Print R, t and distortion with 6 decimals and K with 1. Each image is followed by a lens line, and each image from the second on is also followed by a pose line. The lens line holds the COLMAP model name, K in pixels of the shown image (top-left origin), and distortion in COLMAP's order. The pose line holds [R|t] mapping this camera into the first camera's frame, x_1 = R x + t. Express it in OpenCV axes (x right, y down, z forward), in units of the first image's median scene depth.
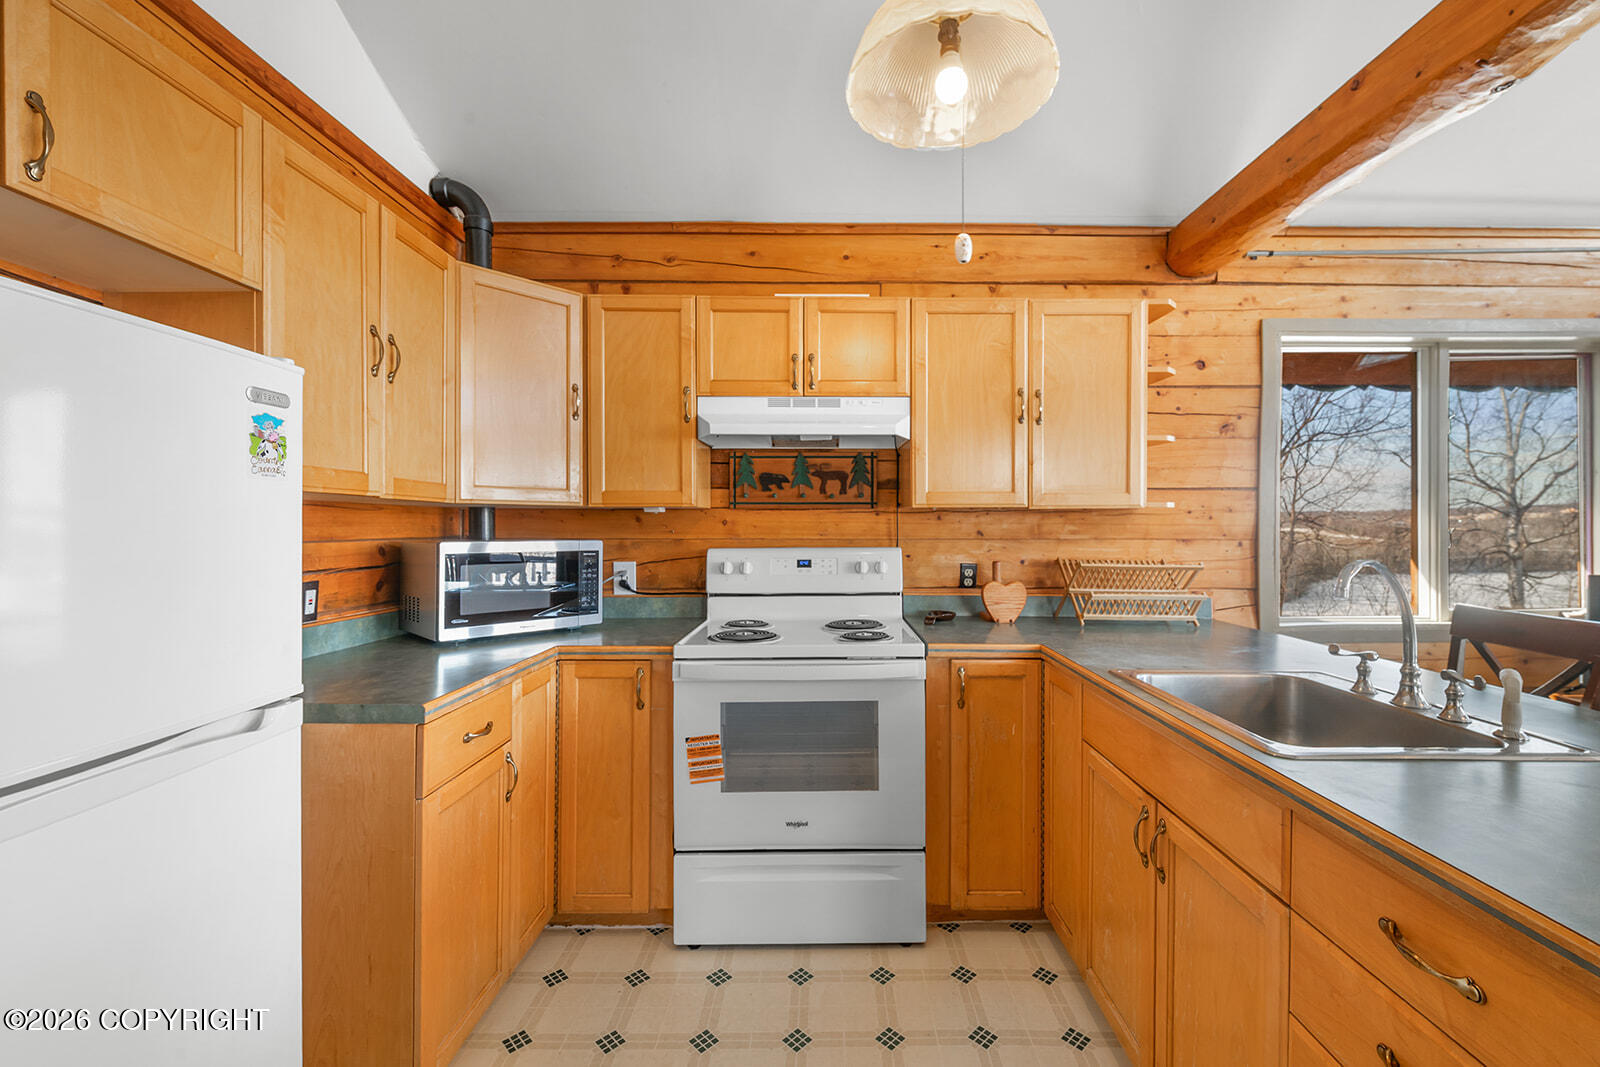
lens RADIAL K [[644.3, 0, 803.0], [0, 644.3, 523.8], [0, 0, 1]] dist [0.002493, -0.000950]
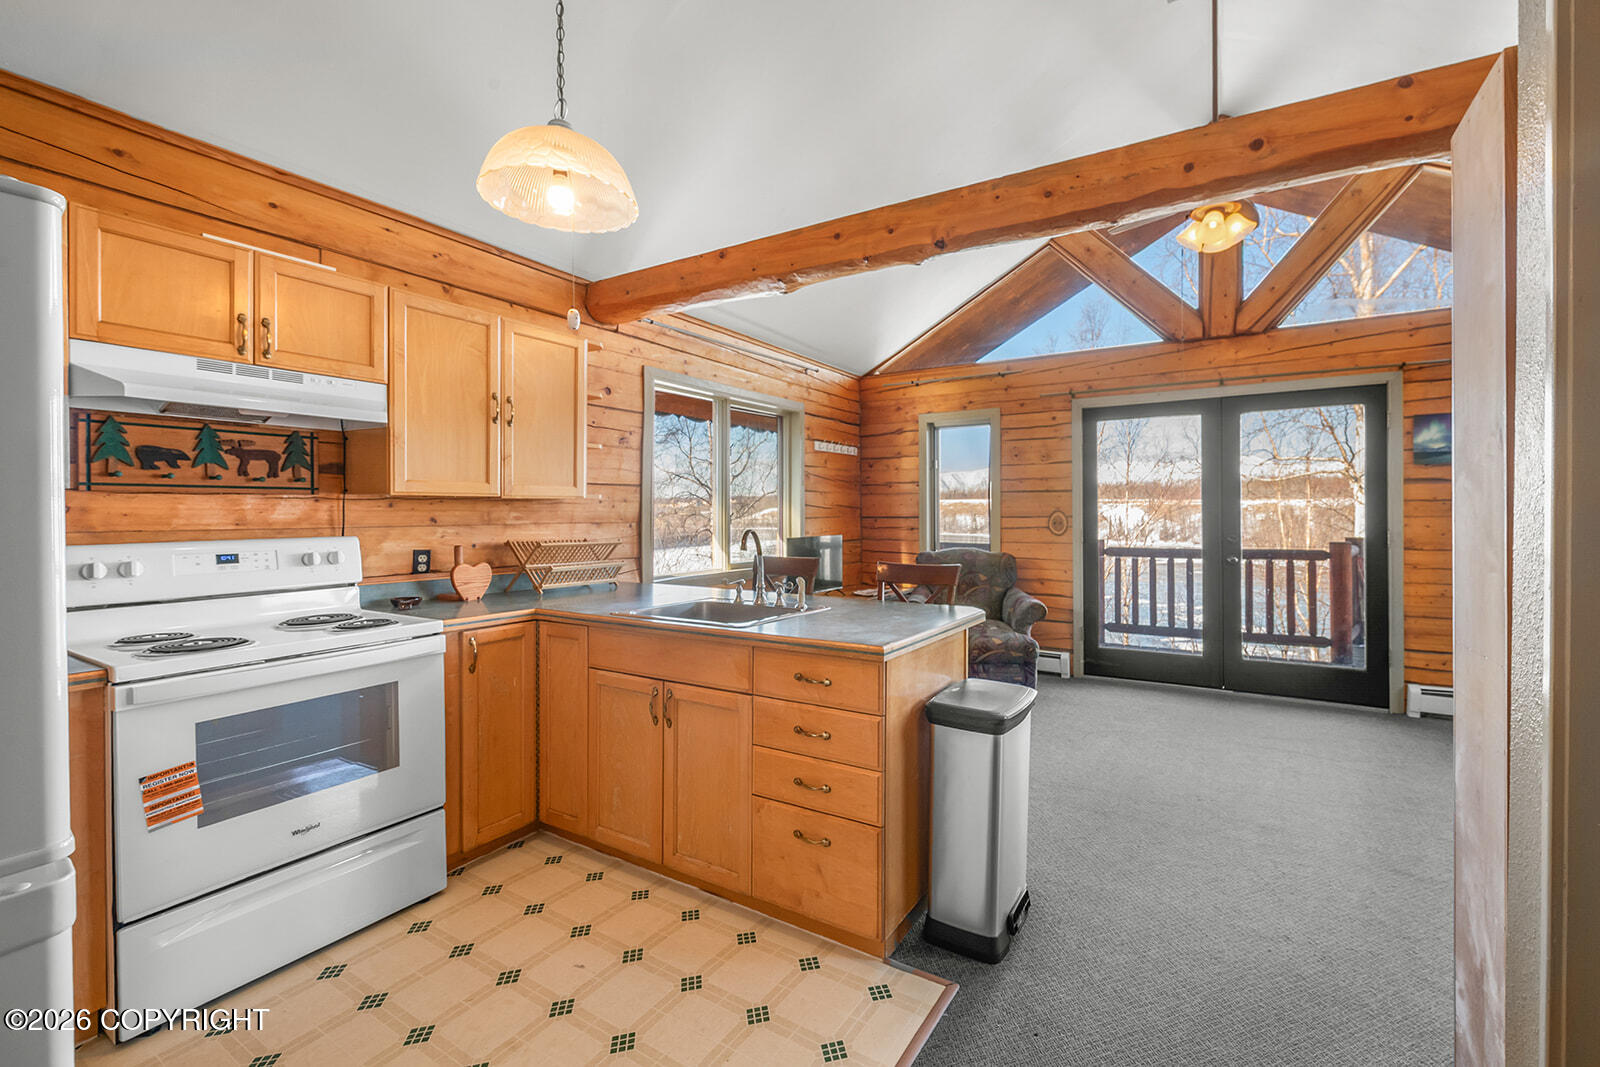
lens RADIAL K [[691.3, 0, 801.4], [0, 691.3, 520.3], [0, 0, 1]] dist [-0.002685, -0.000480]
pose [[0.561147, -0.012569, 0.827621, -0.353202], [0.000604, 0.999891, 0.014775, -0.001147], [-0.827716, -0.007791, 0.561093, -0.134338]]
